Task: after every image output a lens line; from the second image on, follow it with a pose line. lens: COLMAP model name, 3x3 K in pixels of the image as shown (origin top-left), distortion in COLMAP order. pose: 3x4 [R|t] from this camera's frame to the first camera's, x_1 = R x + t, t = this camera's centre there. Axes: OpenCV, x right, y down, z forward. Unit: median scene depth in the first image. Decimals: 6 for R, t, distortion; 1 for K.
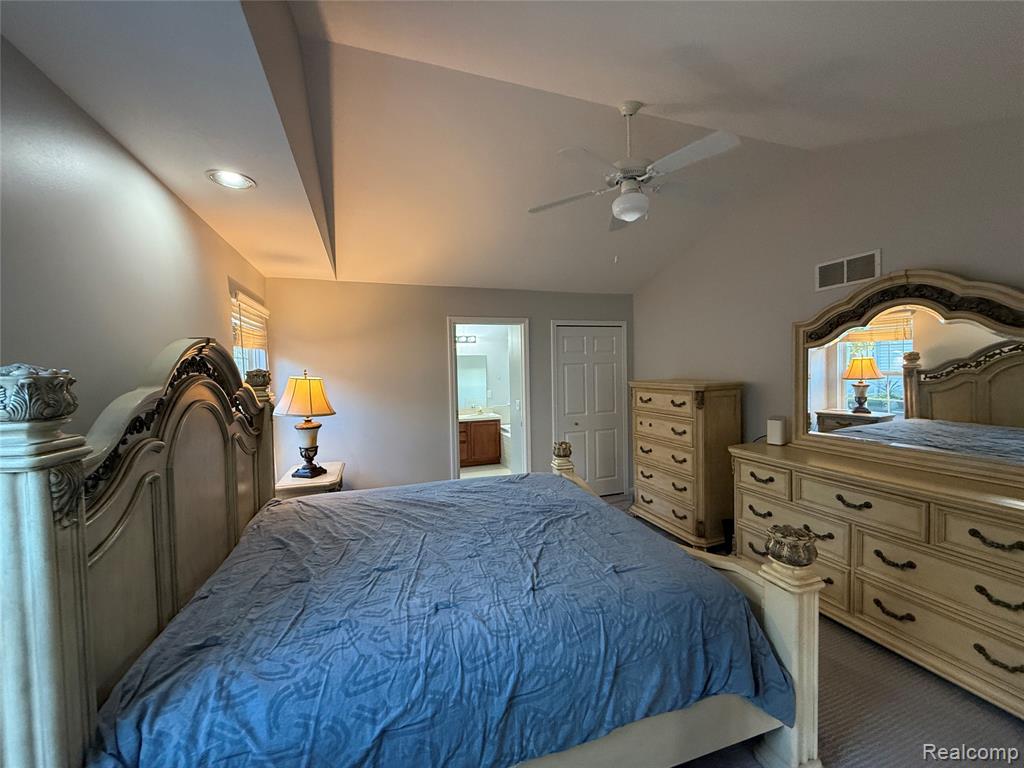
lens RADIAL K [[407.1, 0, 513.0], [0, 407.1, 383.7], [0, 0, 1]] dist [-0.000970, 0.000862]
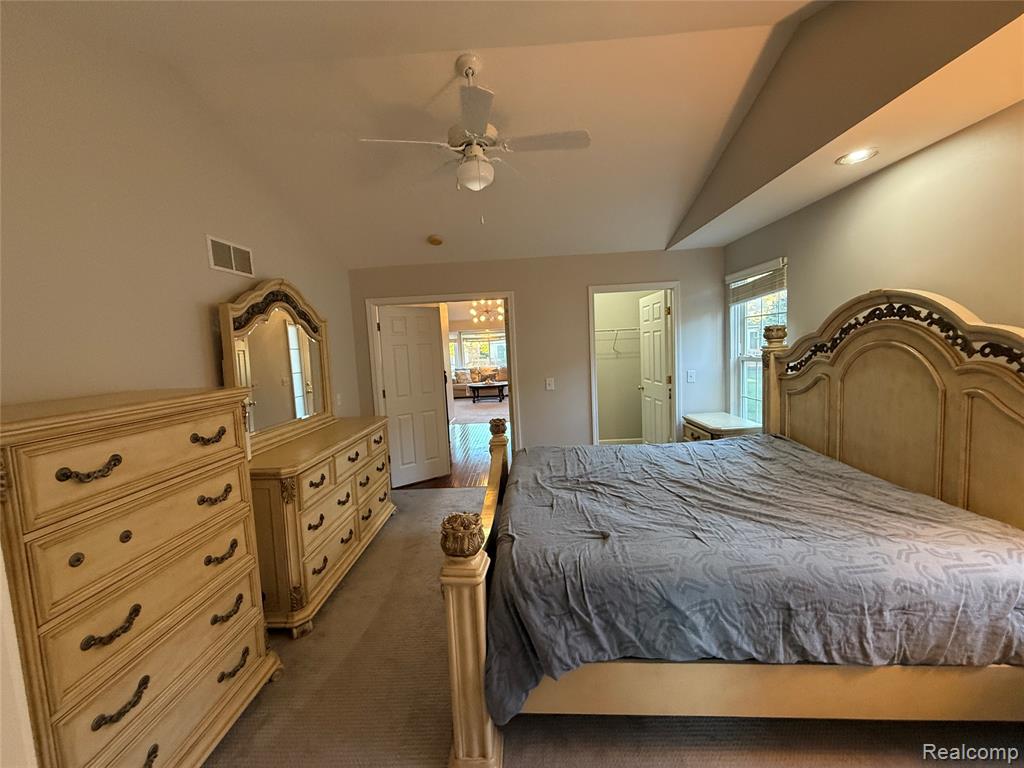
lens RADIAL K [[407.1, 0, 509.5], [0, 407.1, 382.3], [0, 0, 1]] dist [-0.000970, 0.000862]
pose [[-0.931176, 0.030250, 0.363313, -0.079346], [0.076050, 0.990745, 0.112427, -0.037513], [-0.356549, 0.132319, -0.924859, 1.265516]]
